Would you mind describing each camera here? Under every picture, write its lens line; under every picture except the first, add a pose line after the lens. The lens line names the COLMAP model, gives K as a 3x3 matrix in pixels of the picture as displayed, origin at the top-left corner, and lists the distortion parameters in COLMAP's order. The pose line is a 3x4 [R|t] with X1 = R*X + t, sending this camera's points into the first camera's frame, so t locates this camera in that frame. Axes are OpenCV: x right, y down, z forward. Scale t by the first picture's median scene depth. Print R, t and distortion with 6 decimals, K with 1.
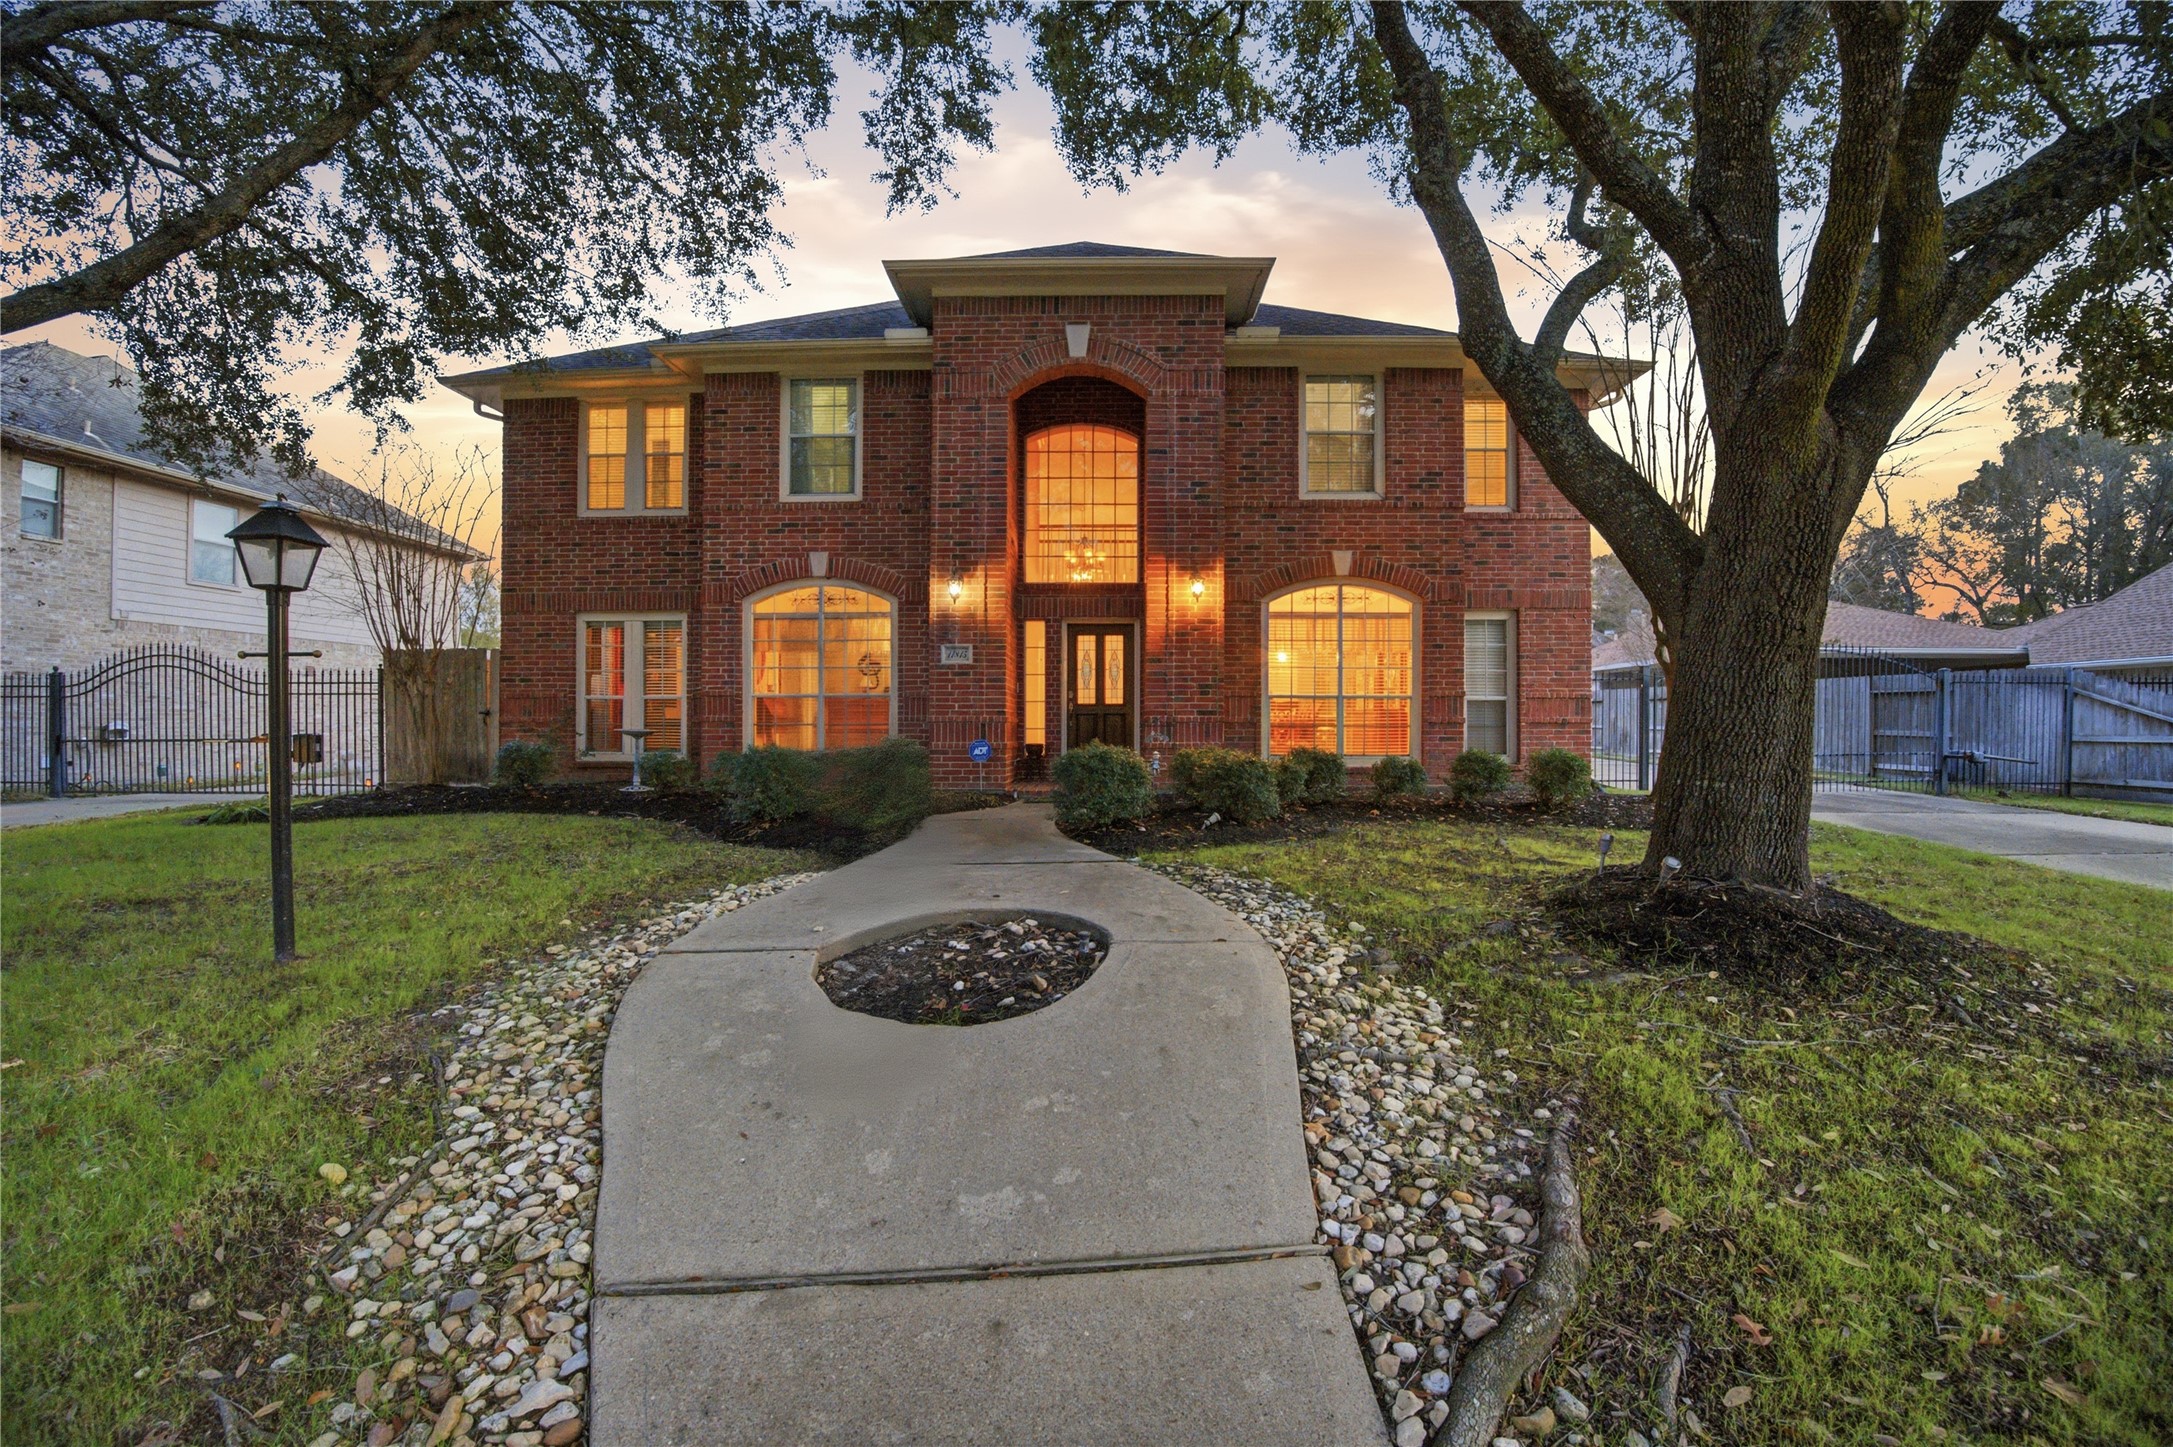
lens RADIAL K [[883.8, 0, 1085.8], [0, 883.8, 723.8], [0, 0, 1]] dist [-0.002268, -0.000088]
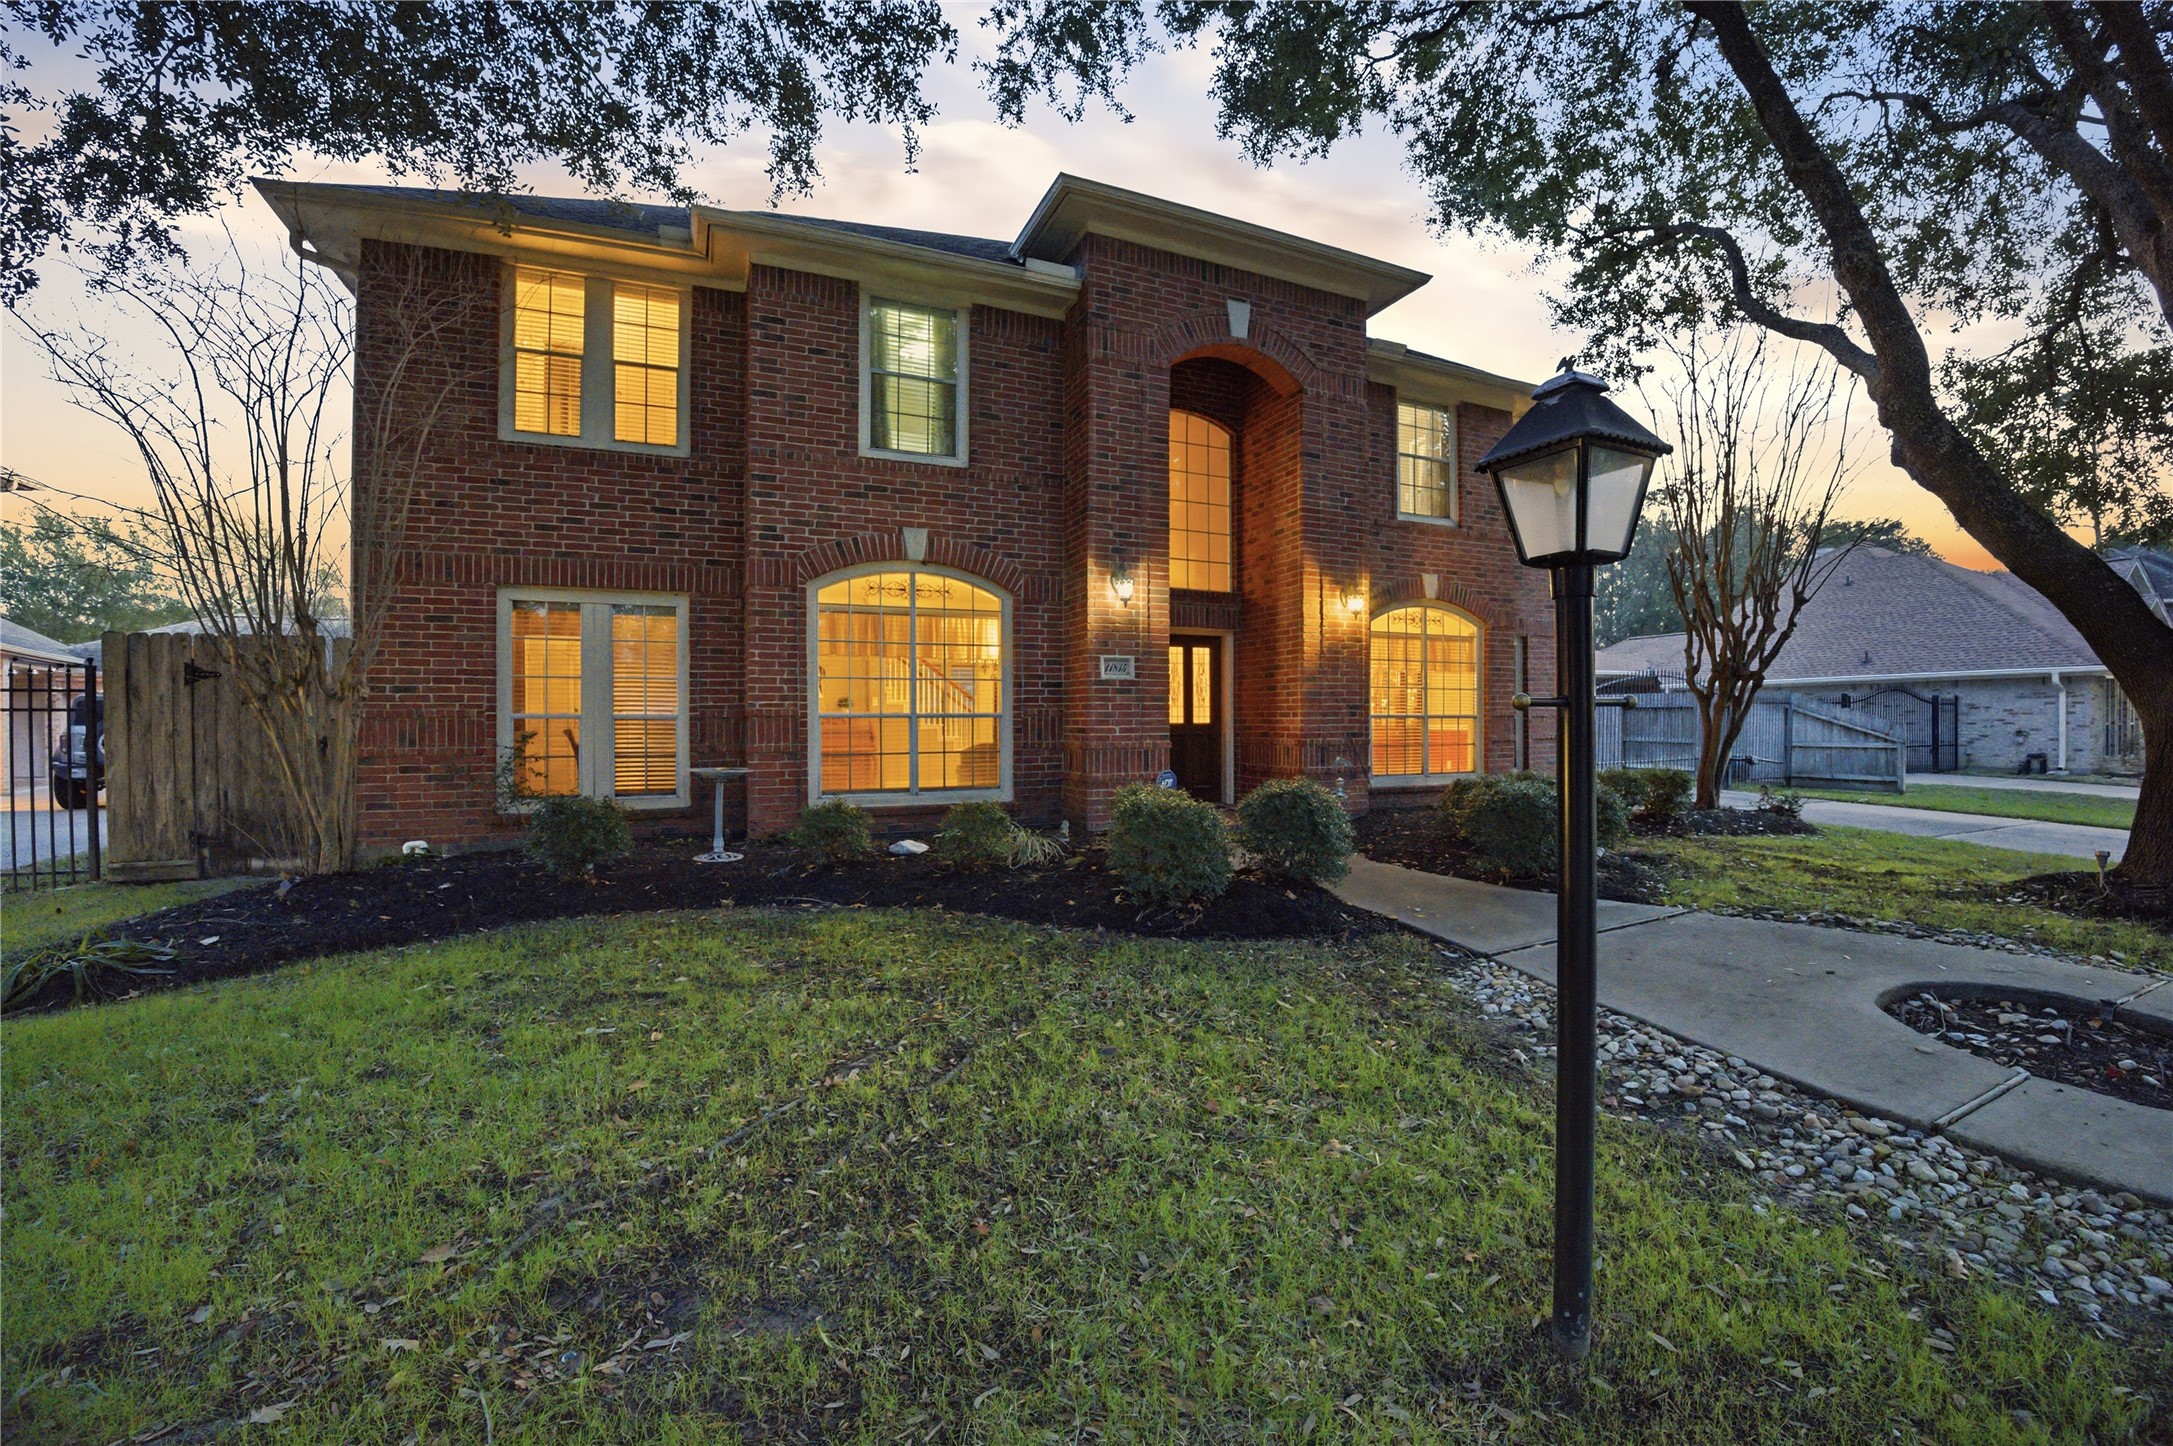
lens RADIAL K [[877.5, 0, 1084.5], [0, 877.5, 717.9], [0, 0, 1]] dist [0.000342, 0.000000]
pose [[0.902505, -0.002162, 0.430674, -0.495656], [0.005934, 0.999955, -0.007416, -0.023435], [-0.430639, 0.009249, 0.902477, 0.251609]]
